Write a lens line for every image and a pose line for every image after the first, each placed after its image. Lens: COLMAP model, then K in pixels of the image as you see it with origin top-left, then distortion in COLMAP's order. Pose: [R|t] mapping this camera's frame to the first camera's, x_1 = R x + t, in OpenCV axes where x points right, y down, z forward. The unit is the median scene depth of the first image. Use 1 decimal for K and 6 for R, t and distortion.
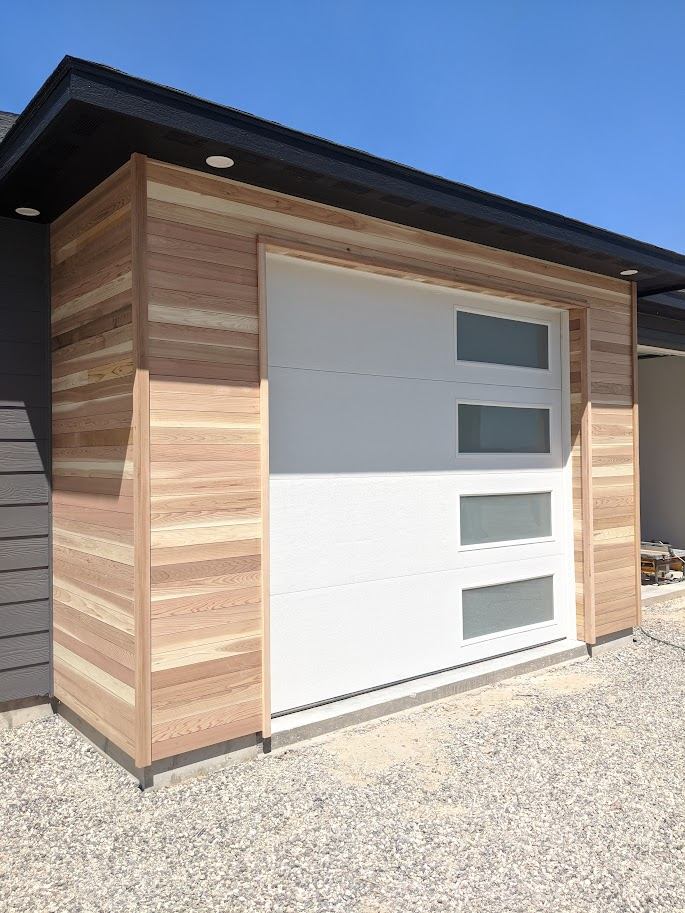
lens RADIAL K [[689.9, 0, 342.5], [0, 689.9, 456.5], [0, 0, 1]] dist [0.035161, -0.005171]
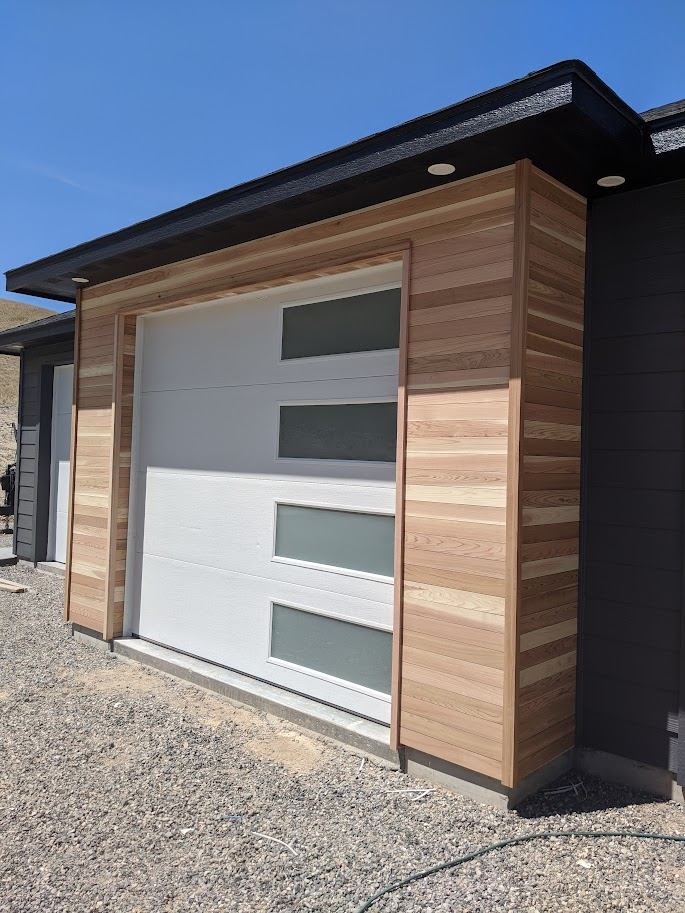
lens RADIAL K [[717.6, 0, 341.6], [0, 717.6, 440.9], [0, 0, 1]] dist [0.064503, -0.002034]
pose [[0.174442, -0.002138, -0.984665, 1.155814], [-0.026338, 0.999630, -0.006836, -0.023402], [0.984315, 0.027126, 0.174321, 0.913180]]
